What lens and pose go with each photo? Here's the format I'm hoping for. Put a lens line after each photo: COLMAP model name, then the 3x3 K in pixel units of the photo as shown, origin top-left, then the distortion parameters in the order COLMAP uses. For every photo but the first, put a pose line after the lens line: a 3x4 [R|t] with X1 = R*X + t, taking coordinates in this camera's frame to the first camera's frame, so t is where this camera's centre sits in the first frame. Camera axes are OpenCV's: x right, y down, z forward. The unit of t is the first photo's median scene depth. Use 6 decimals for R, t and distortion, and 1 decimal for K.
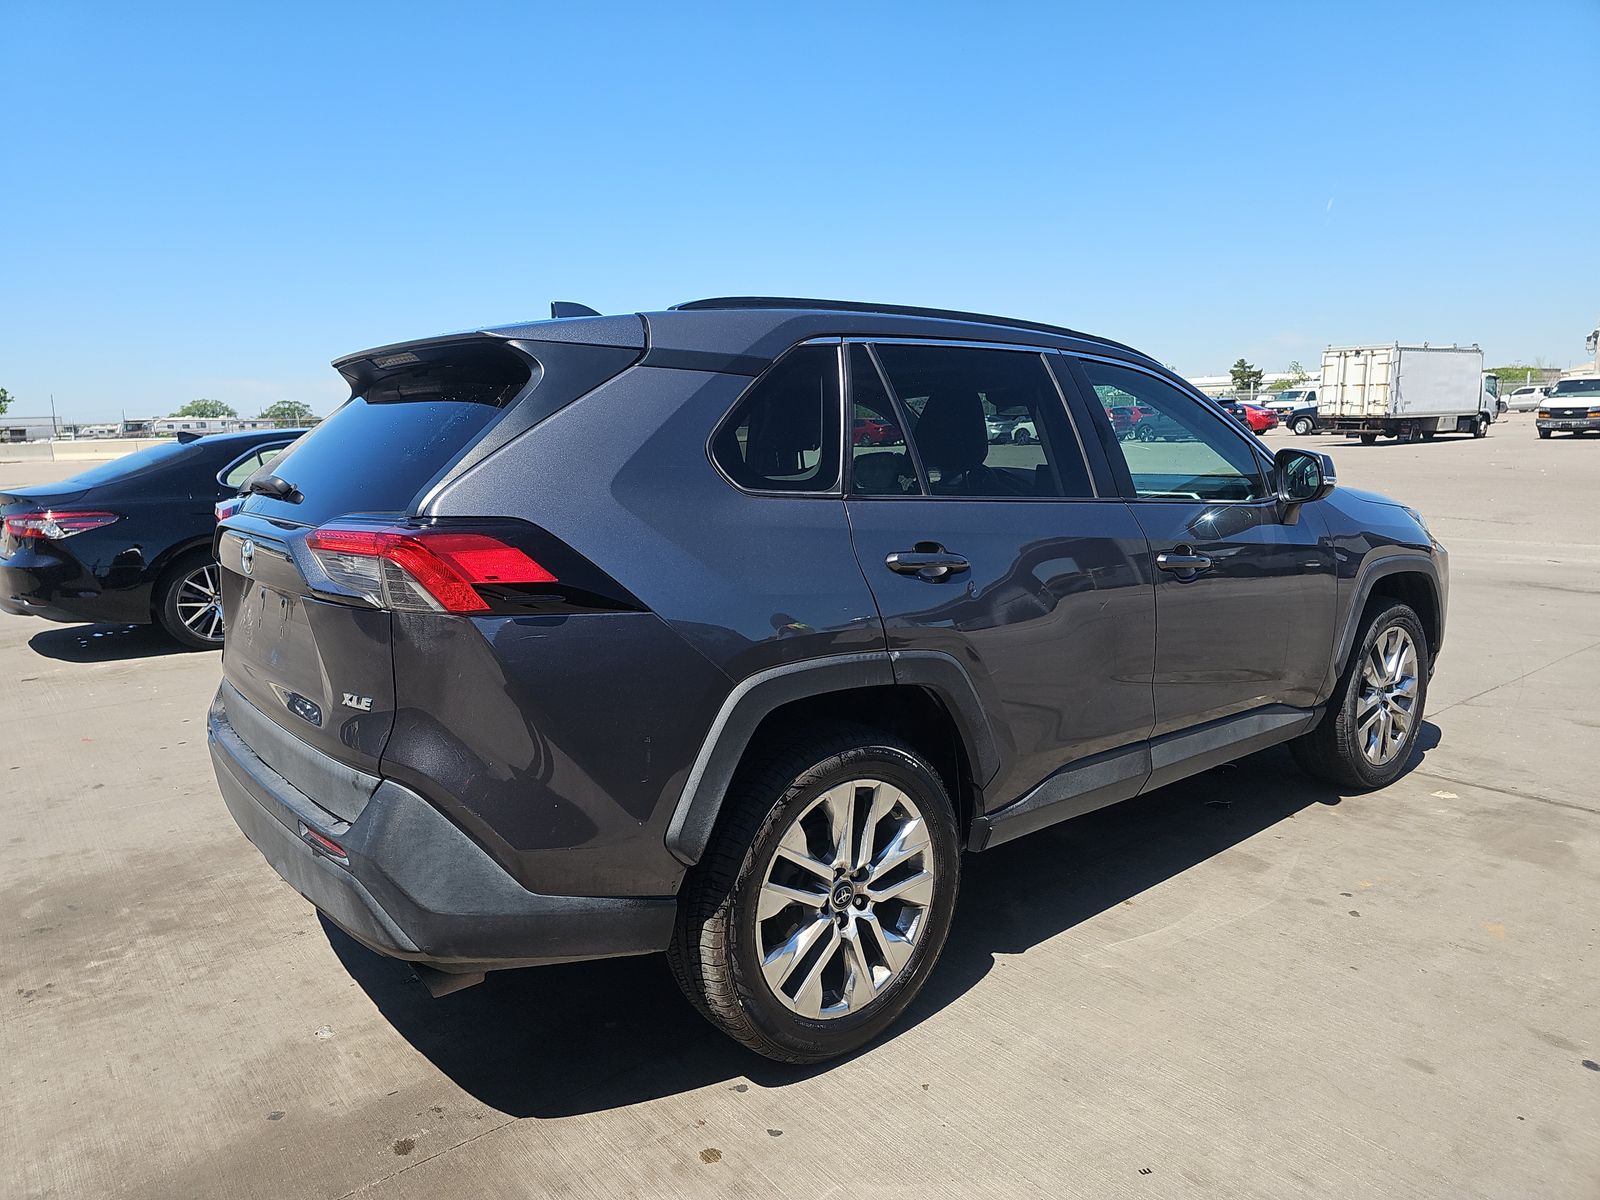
lens RADIAL K [[1060.2, 0, 778.7], [0, 1060.2, 602.3], [0, 0, 1]] dist [0.025472, -0.009476]
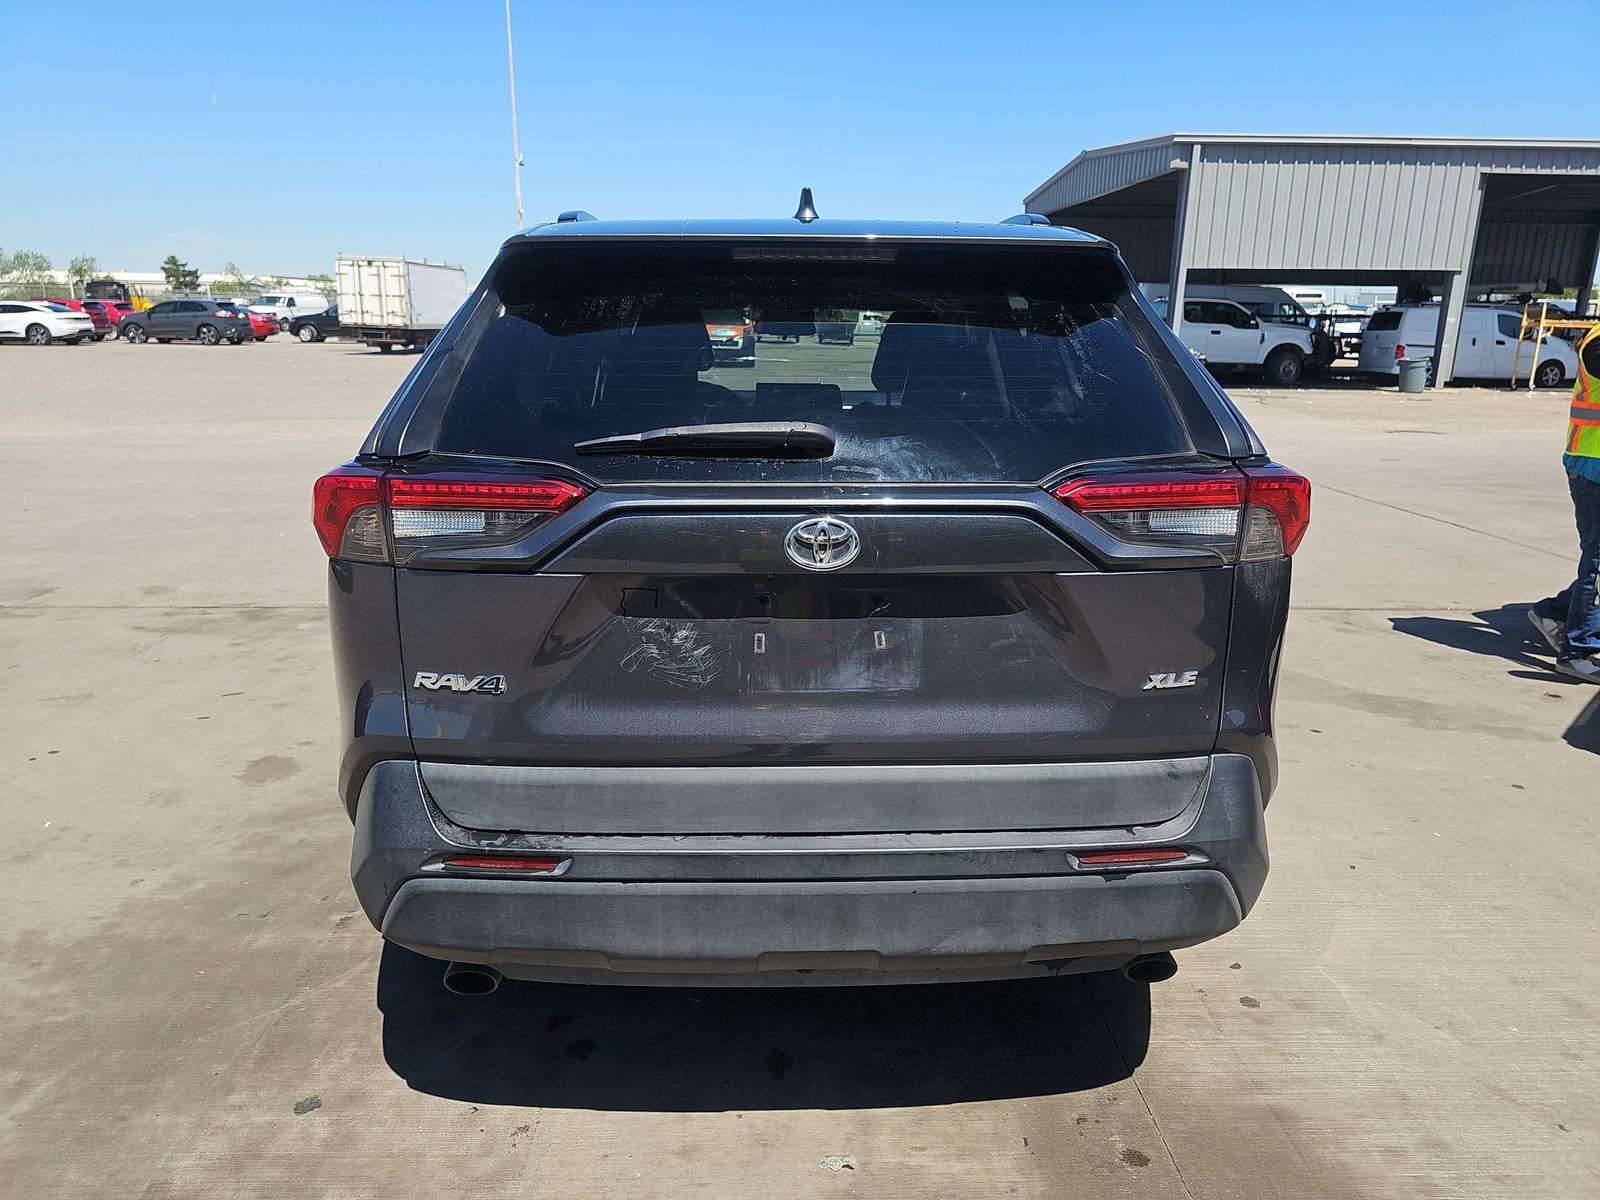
lens RADIAL K [[1060.2, 0, 800.8], [0, 1060.2, 591.6], [0, 0, 1]] dist [0.025472, -0.009476]
pose [[0.598181, -0.169031, 0.783331, -0.071926], [0.109752, 0.985571, 0.128860, -0.007035], [-0.793809, 0.008891, 0.608102, 0.041896]]
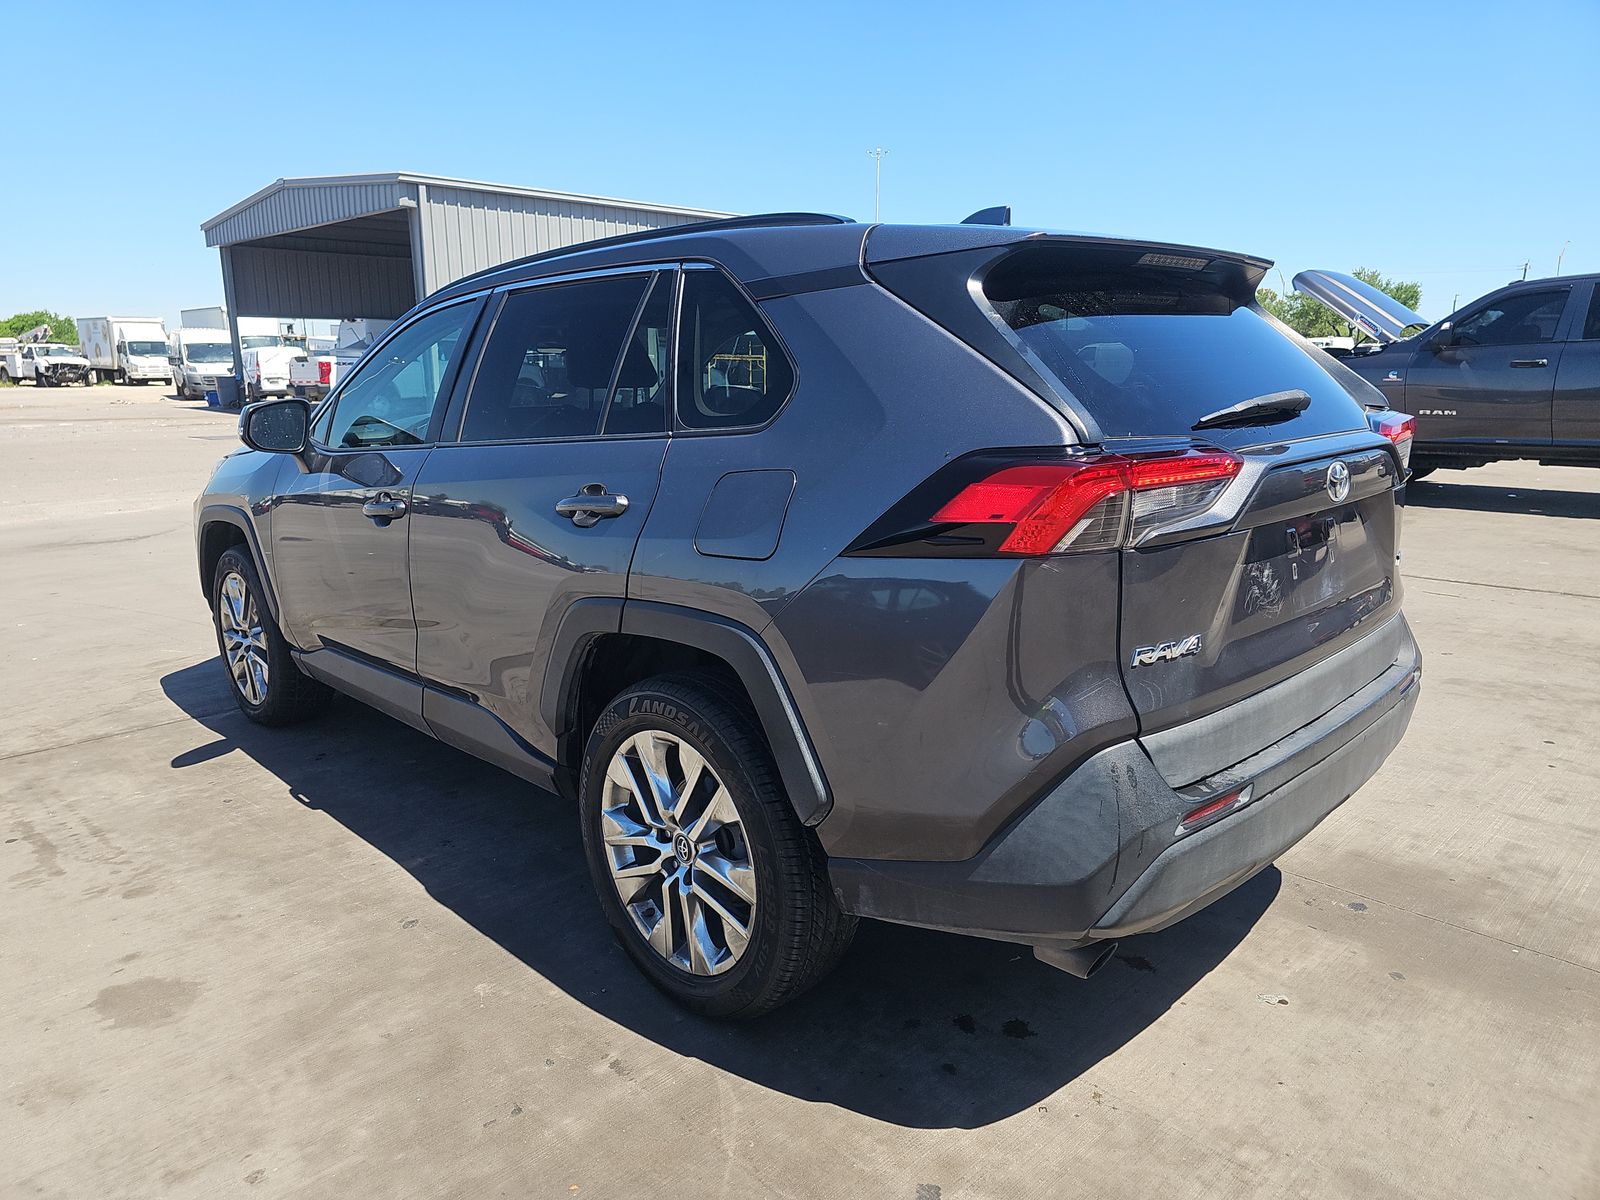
lens RADIAL K [[1060.2, 0, 779.6], [0, 1060.2, 605.1], [0, 0, 1]] dist [0.025472, -0.009476]
pose [[-0.096825, -0.198439, 0.975319, -0.091735], [0.176114, 0.961045, 0.213018, -0.014785], [-0.979596, 0.192393, -0.058105, 0.105566]]
